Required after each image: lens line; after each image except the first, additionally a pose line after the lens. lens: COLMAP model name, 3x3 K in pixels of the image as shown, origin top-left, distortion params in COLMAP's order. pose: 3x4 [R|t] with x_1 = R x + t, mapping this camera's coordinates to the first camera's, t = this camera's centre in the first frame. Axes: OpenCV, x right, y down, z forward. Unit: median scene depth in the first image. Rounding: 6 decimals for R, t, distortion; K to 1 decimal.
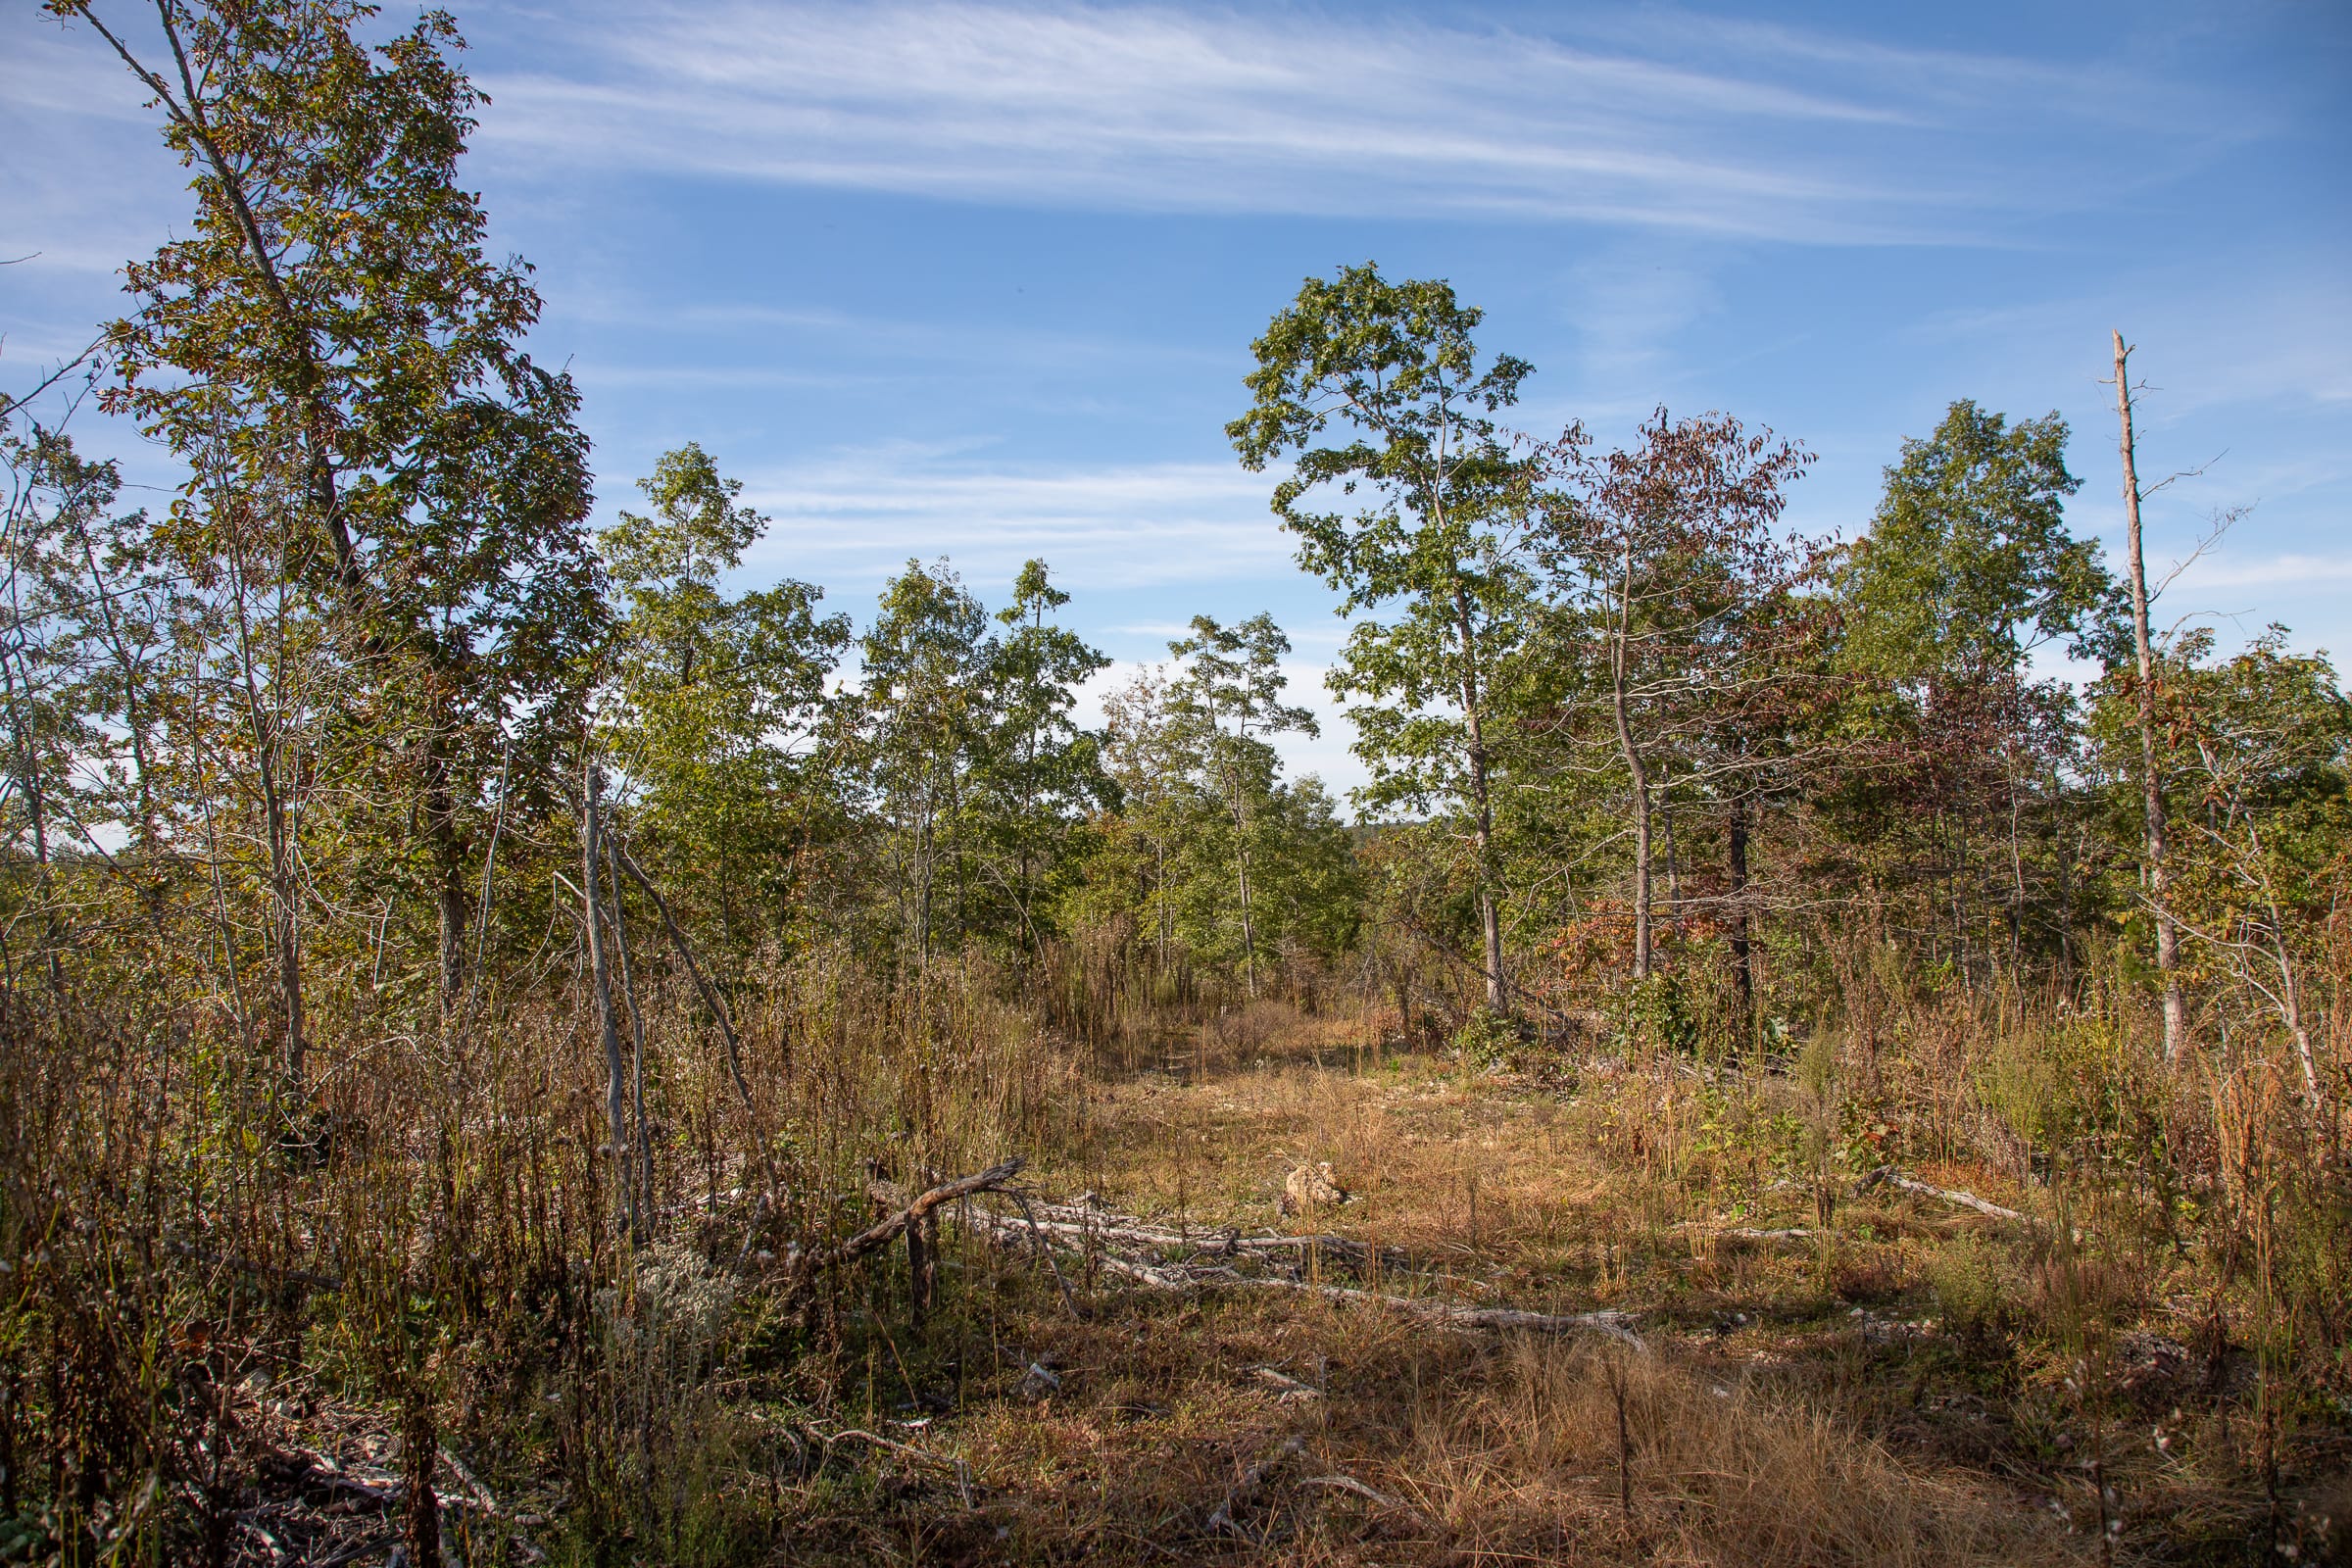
lens RADIAL K [[1808.0, 0, 1131.1], [0, 1808.0, 844.5], [0, 0, 1]] dist [0.005693, 0.009809]
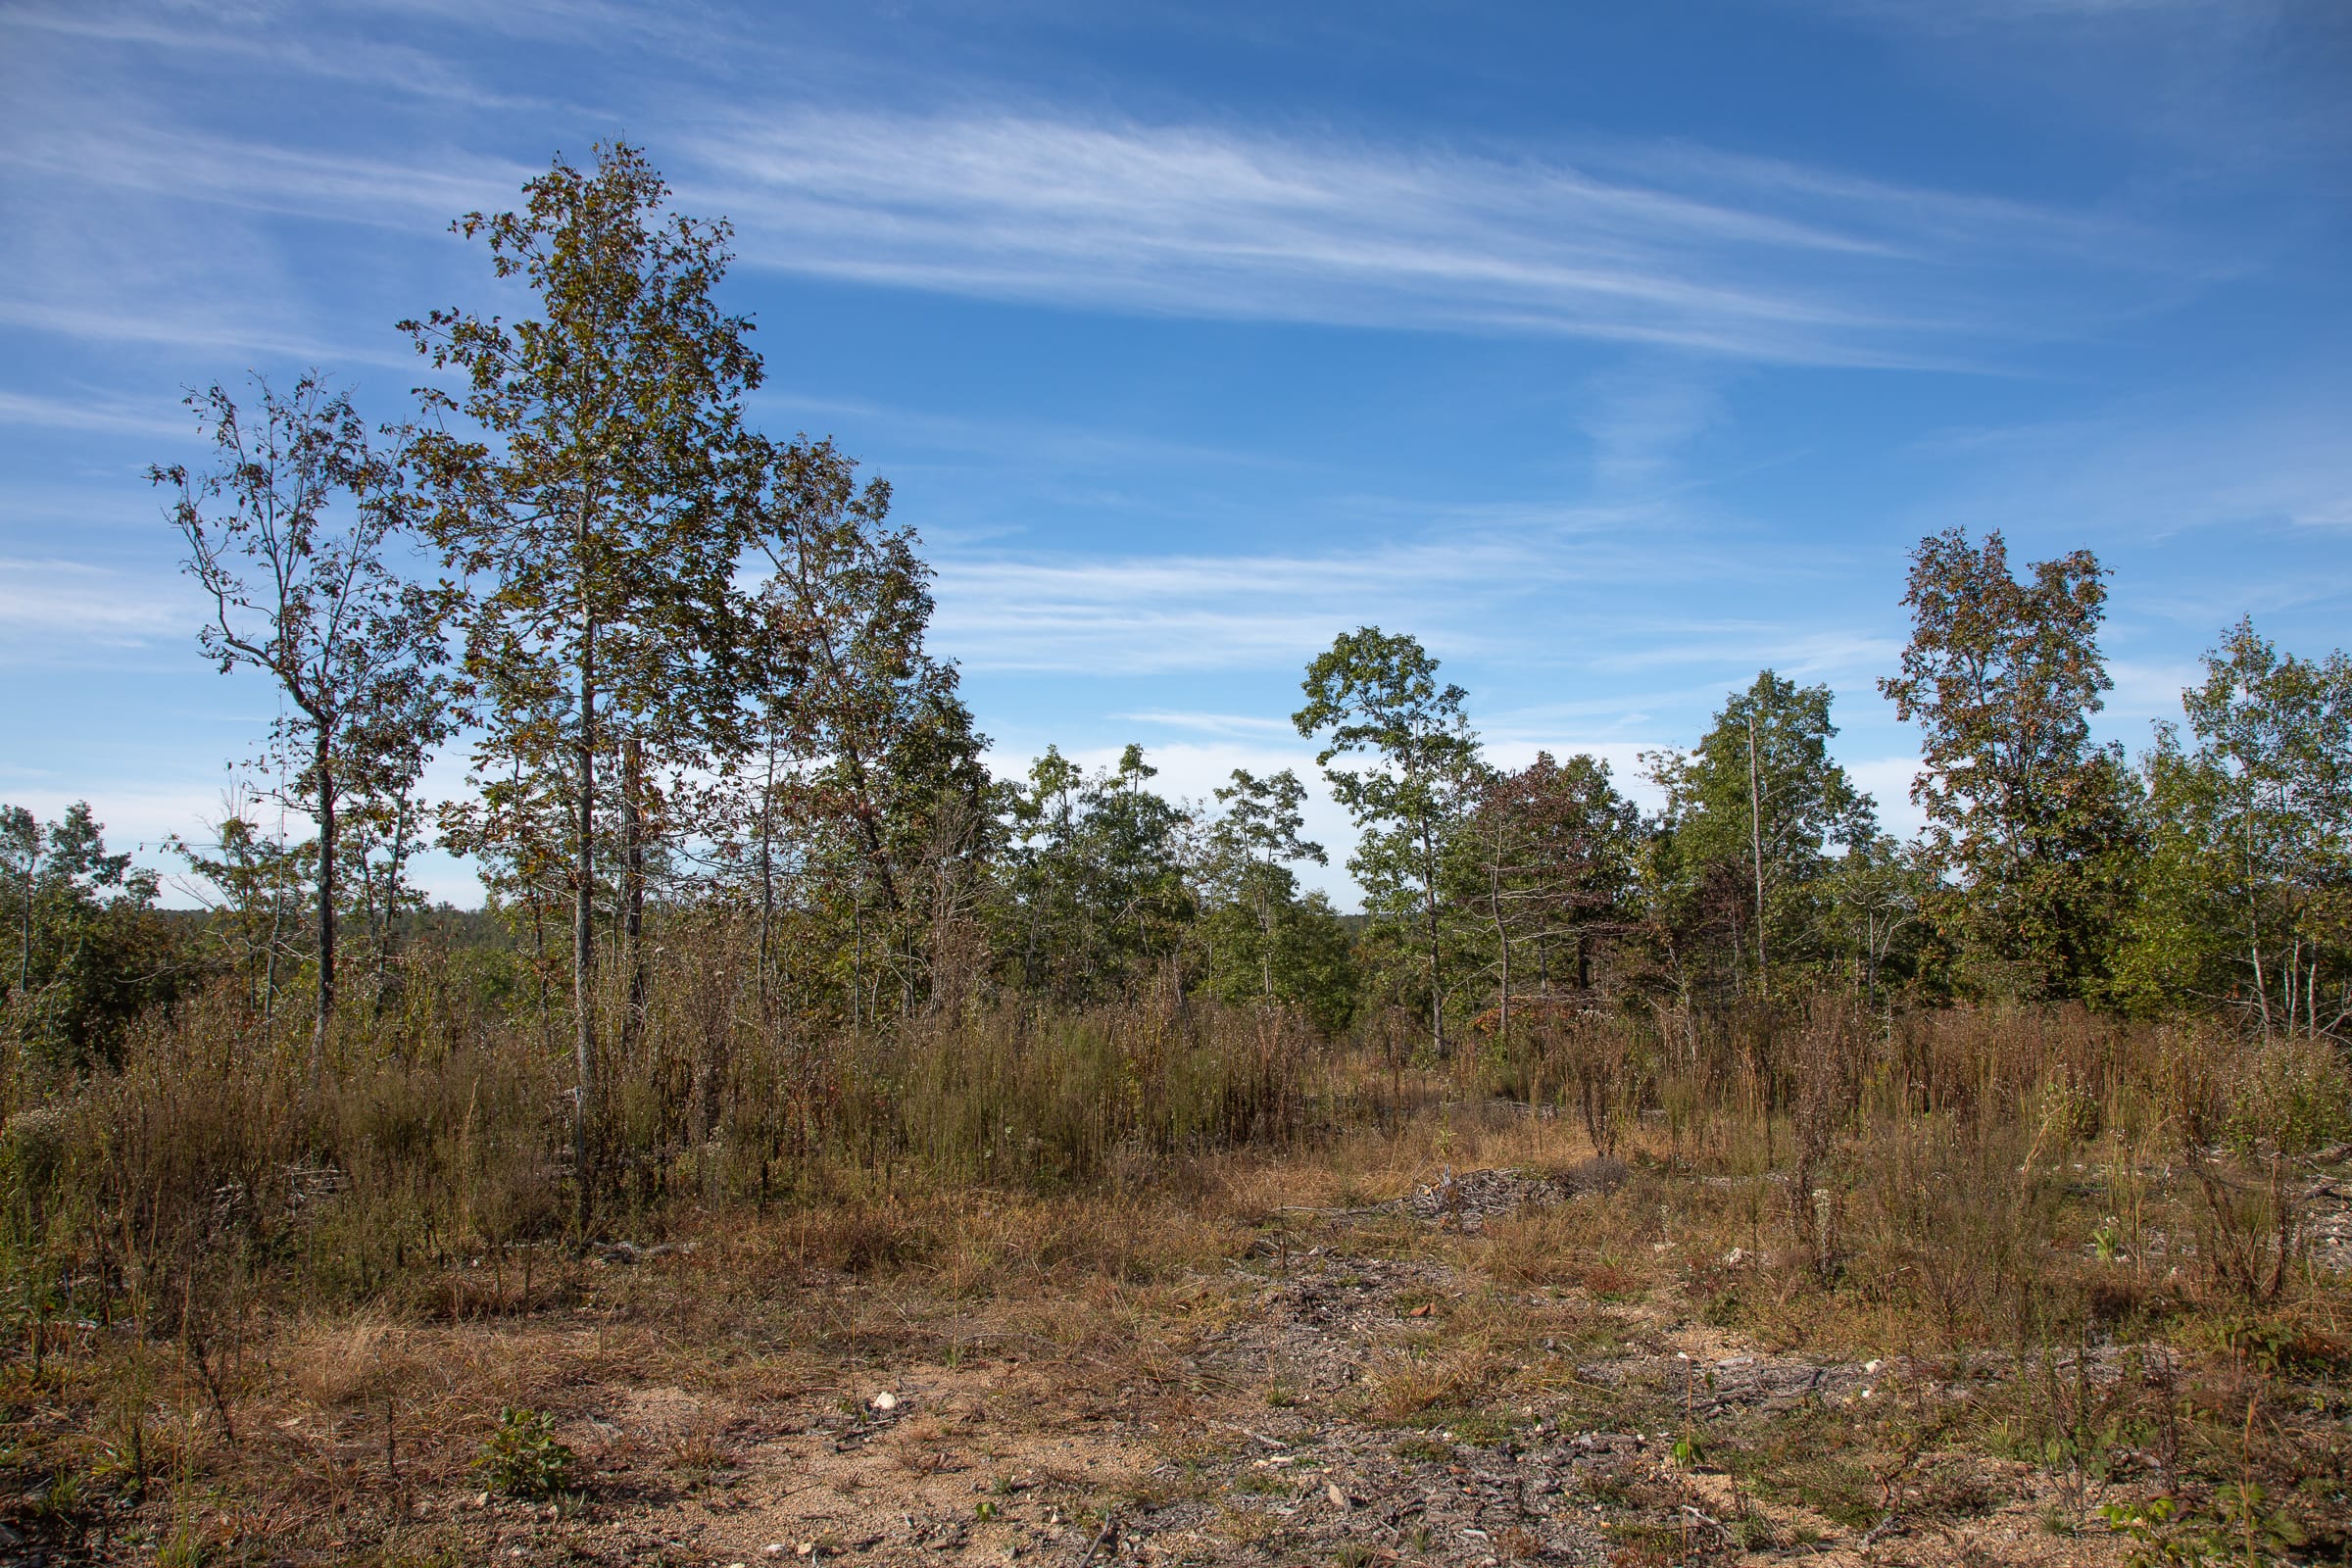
lens RADIAL K [[1808.0, 0, 1131.1], [0, 1808.0, 844.5], [0, 0, 1]] dist [0.005693, 0.009809]
pose [[0.999584, 0.028302, 0.005506, -0.061062], [-0.028020, 0.998547, -0.046039, -0.013535], [-0.006801, 0.045866, 0.998924, -0.410723]]
